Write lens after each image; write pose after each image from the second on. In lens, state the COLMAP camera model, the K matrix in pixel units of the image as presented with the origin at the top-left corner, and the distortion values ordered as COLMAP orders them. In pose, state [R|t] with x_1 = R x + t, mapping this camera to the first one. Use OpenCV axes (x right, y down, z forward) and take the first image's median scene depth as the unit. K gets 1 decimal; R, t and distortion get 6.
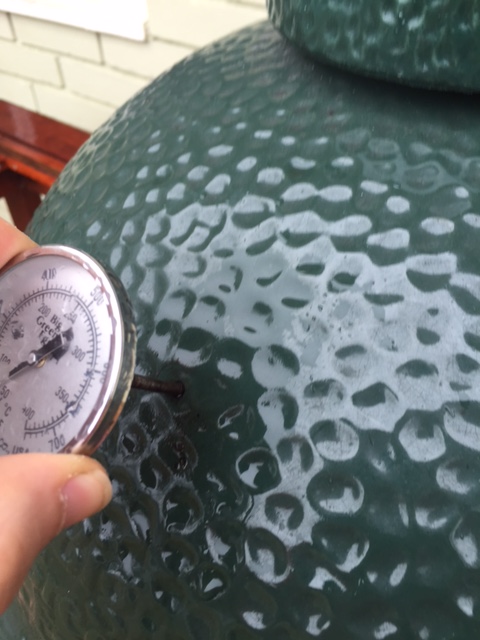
lens RADIAL K [[552.6, 0, 240.7], [0, 552.6, 333.7], [0, 0, 1]] dist [0.067976, -0.002191]
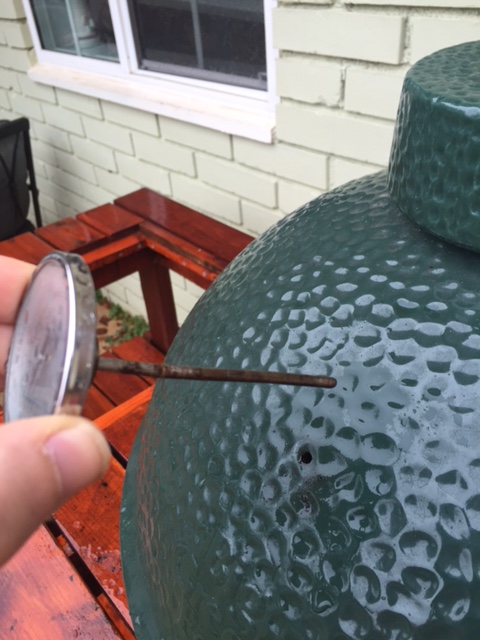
lens RADIAL K [[552.6, 0, 240.7], [0, 552.6, 333.7], [0, 0, 1]] dist [0.067976, -0.002191]
pose [[0.982794, 0.073925, -0.169267, -0.058317], [-0.093016, 0.989814, -0.107781, -0.041268], [0.159575, 0.121671, 0.979659, -0.428179]]
